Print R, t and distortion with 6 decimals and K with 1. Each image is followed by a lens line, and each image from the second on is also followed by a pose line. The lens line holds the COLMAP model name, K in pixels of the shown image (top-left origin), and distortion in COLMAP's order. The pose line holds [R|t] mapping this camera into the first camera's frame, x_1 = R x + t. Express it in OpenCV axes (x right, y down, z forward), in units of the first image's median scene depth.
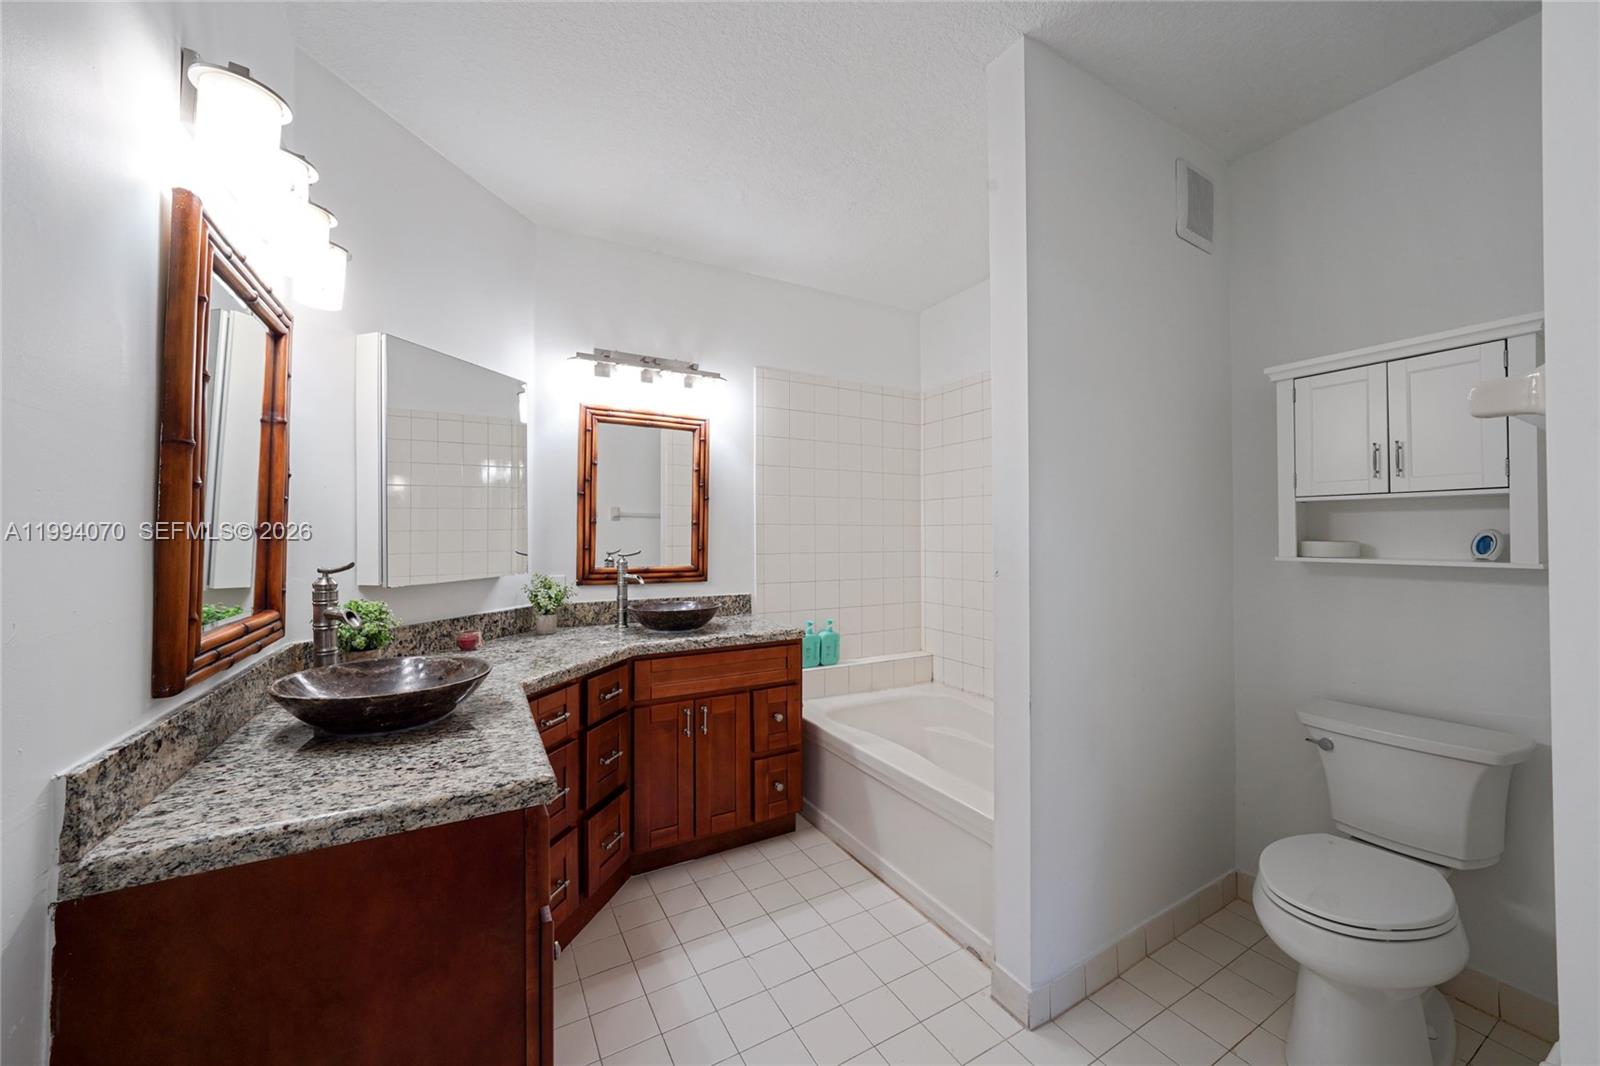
lens RADIAL K [[590.8, 0, 806.0], [0, 590.8, 530.1], [0, 0, 1]] dist [-0.016302, 0.003358]
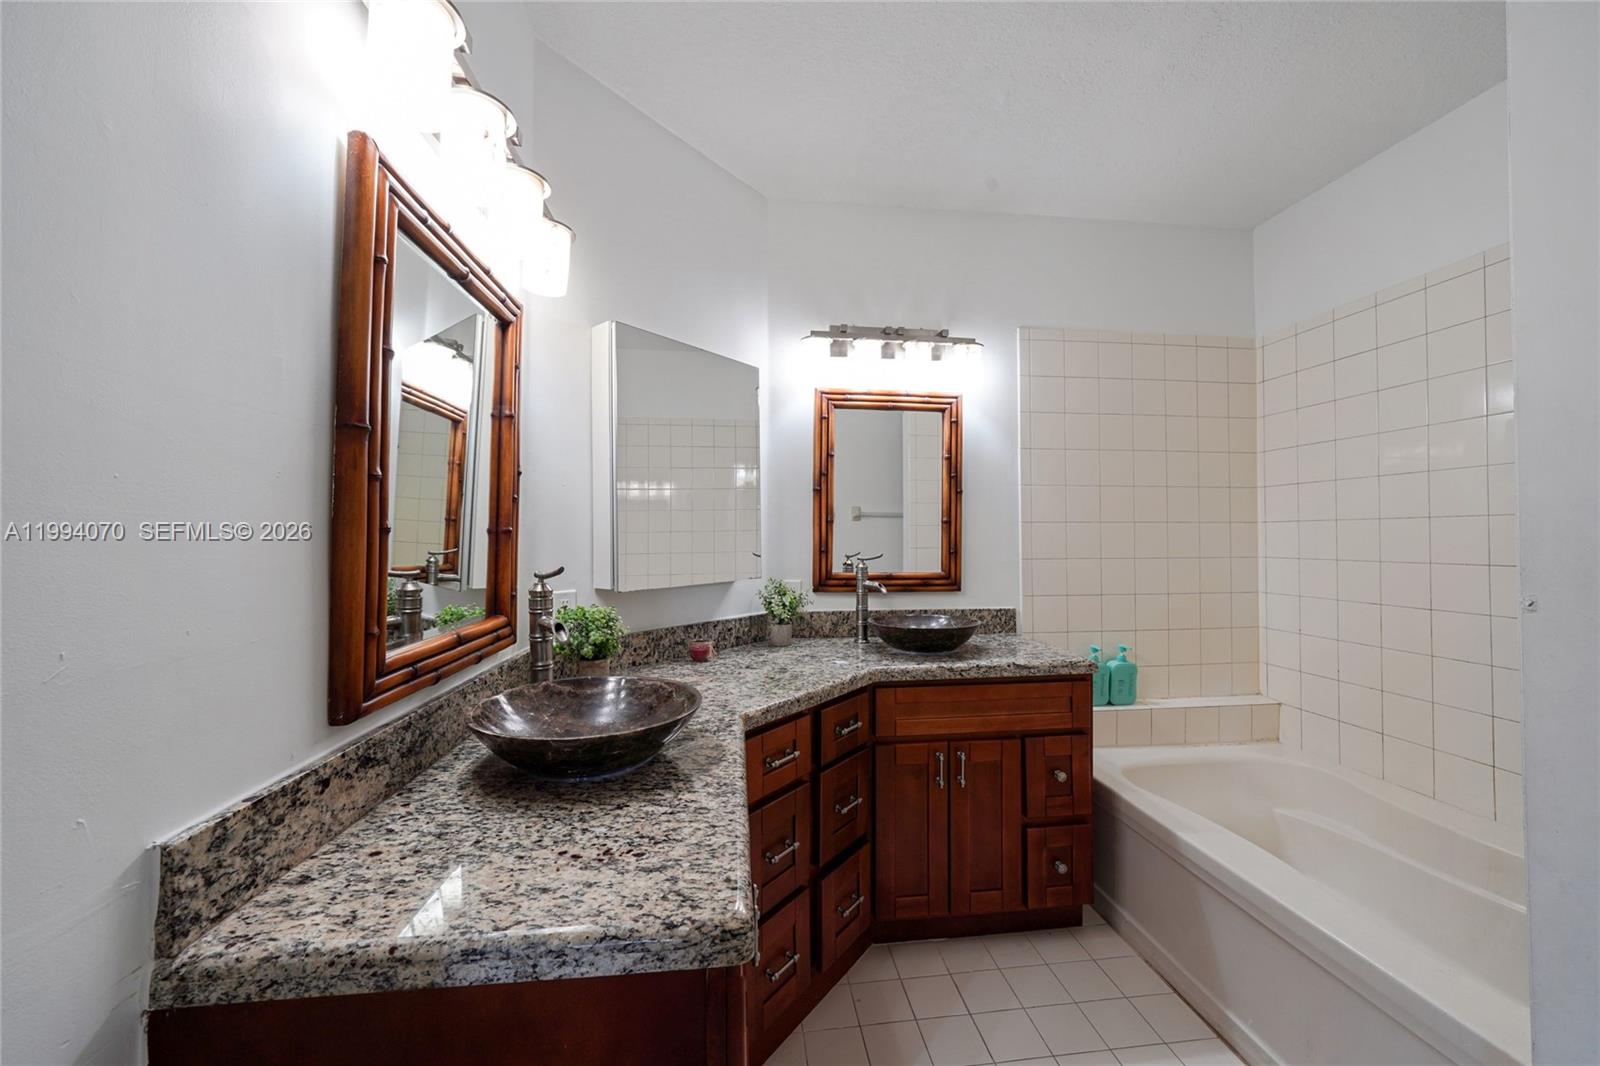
lens RADIAL K [[590.8, 0, 802.1], [0, 590.8, 530.6], [0, 0, 1]] dist [-0.016302, 0.003358]
pose [[0.918042, -0.005456, -0.396447, -0.048013], [0.005227, 0.999985, -0.001658, 0.002076], [0.396450, -0.000550, 0.918056, 0.168988]]
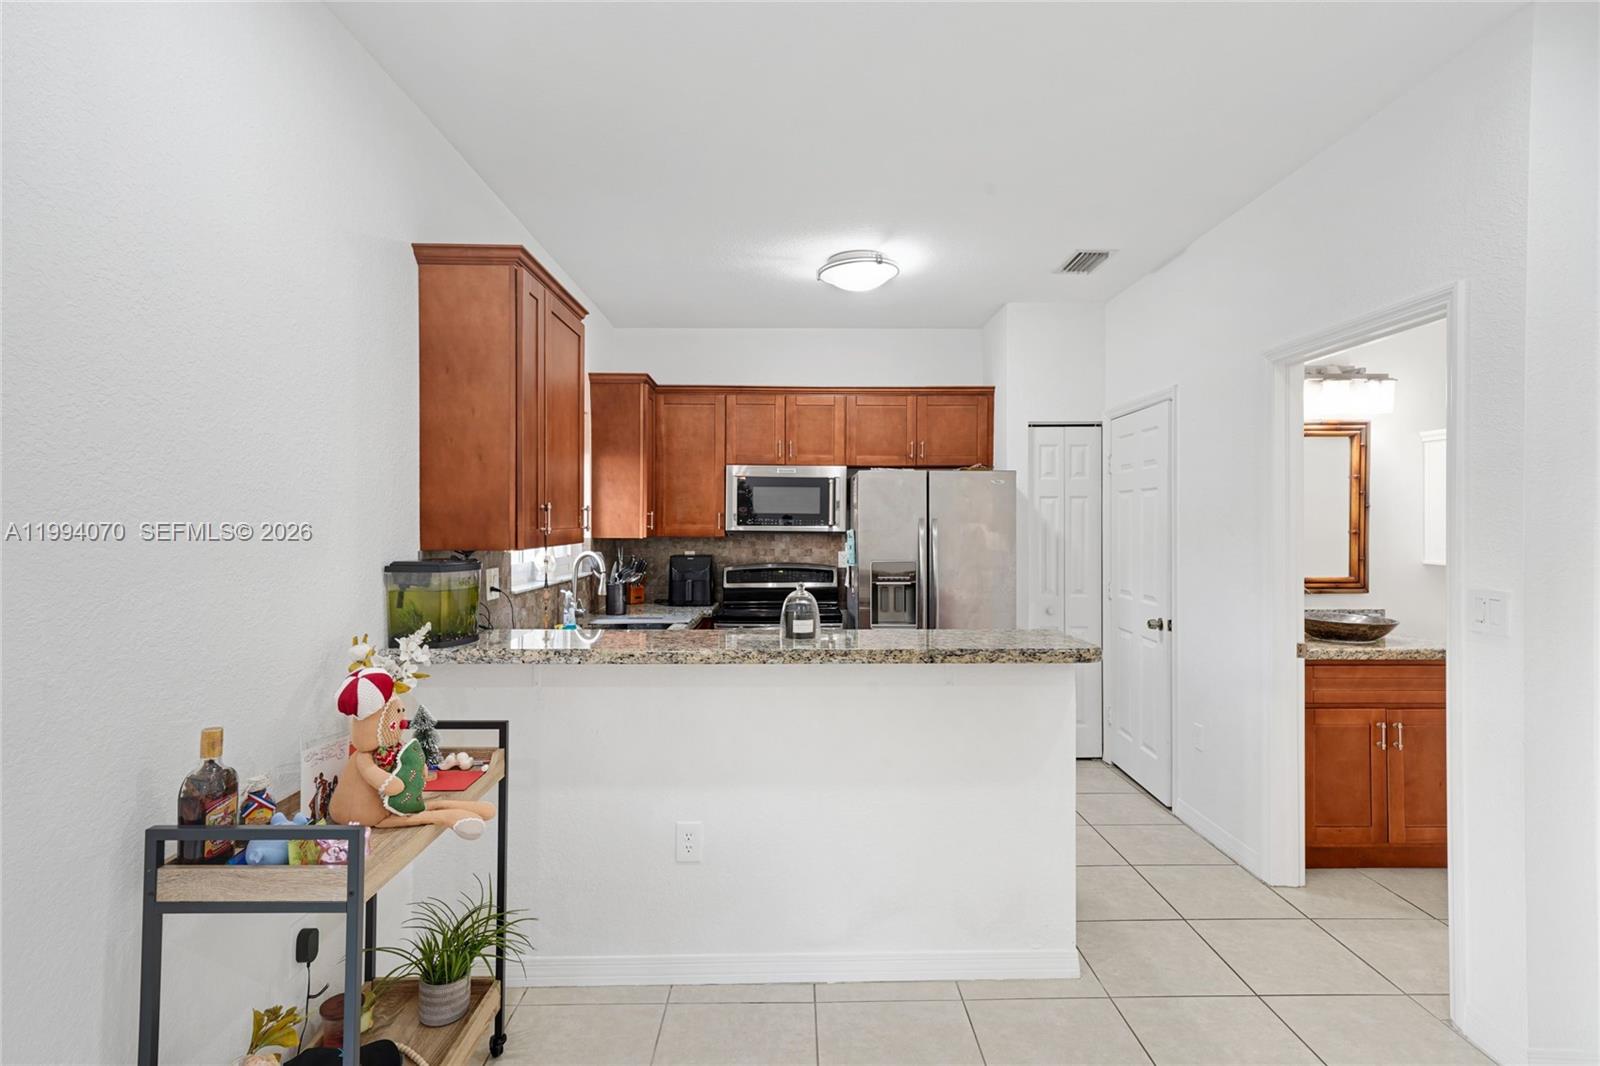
lens RADIAL K [[785.2, 0, 799.0], [0, 785.2, 524.8], [0, 0, 1]] dist [0.002256, 0.000534]
pose [[0.859025, -0.001006, -0.511933, -0.341803], [0.013234, 0.999708, 0.020241, -0.068430], [0.511763, -0.024163, 0.858787, -0.623970]]
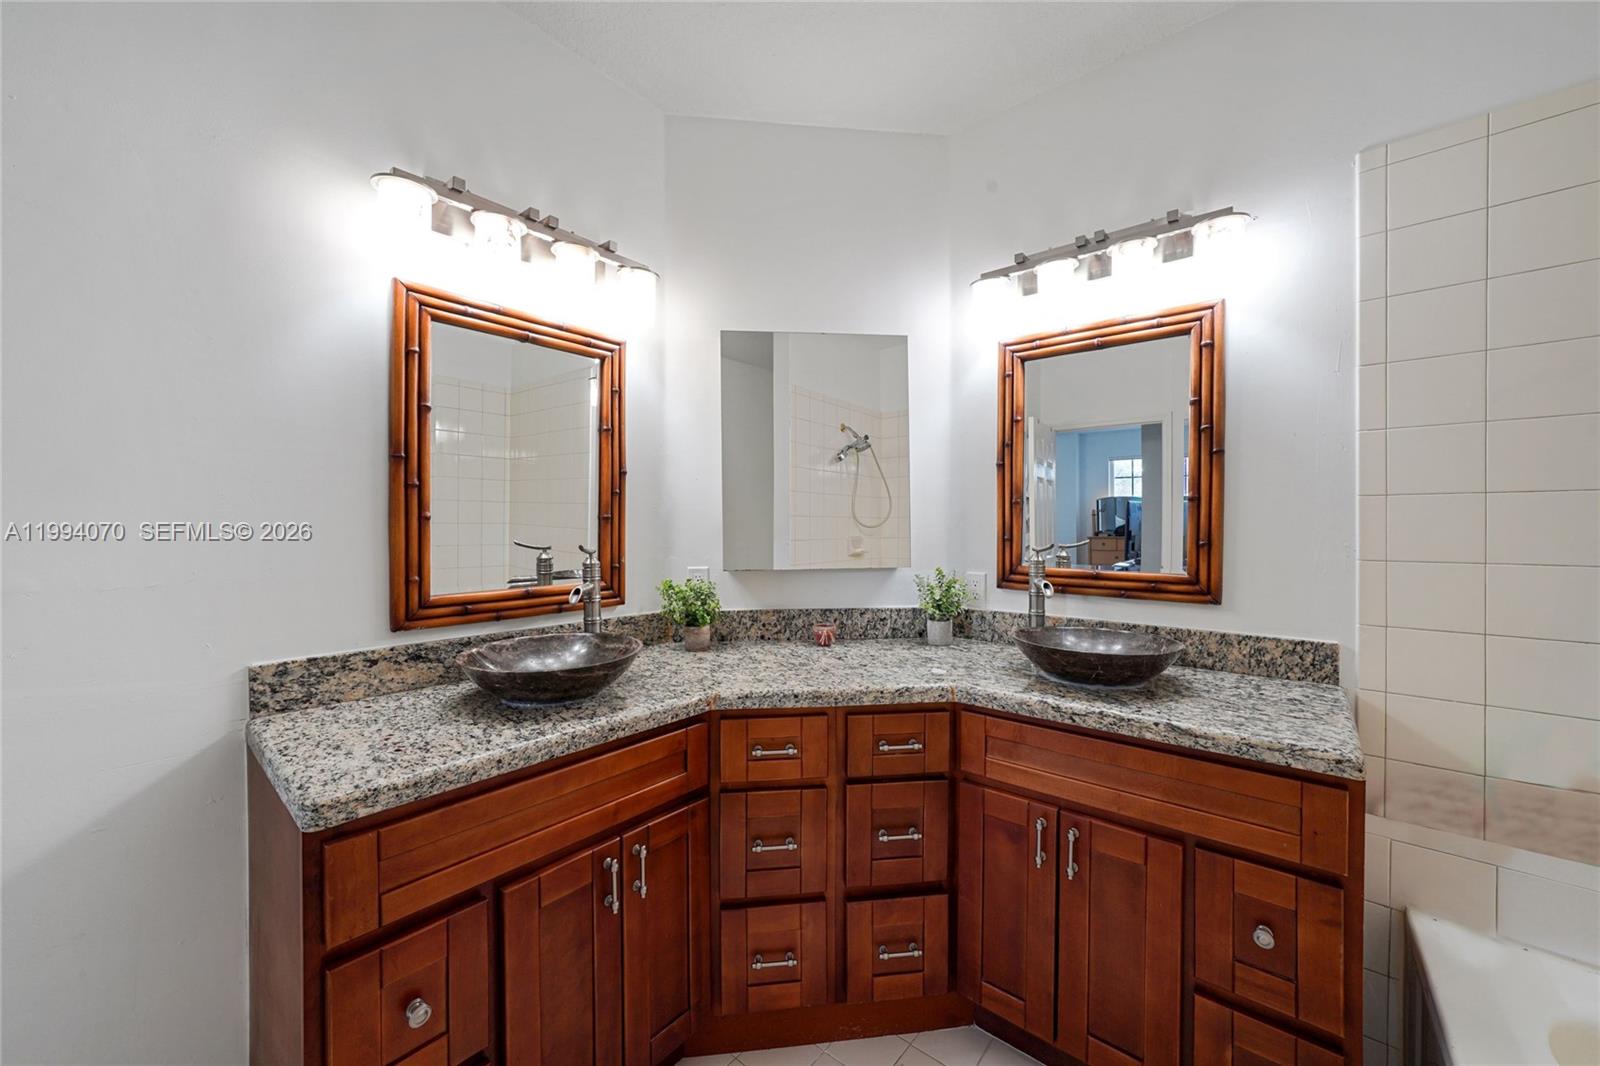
lens RADIAL K [[590.8, 0, 813.6], [0, 590.8, 530.6], [0, 0, 1]] dist [-0.016302, 0.003358]
pose [[0.349806, 0.010749, -0.936761, 0.227134], [0.010698, 0.999823, 0.015468, 0.007519], [0.936761, -0.015432, 0.349629, 0.521007]]
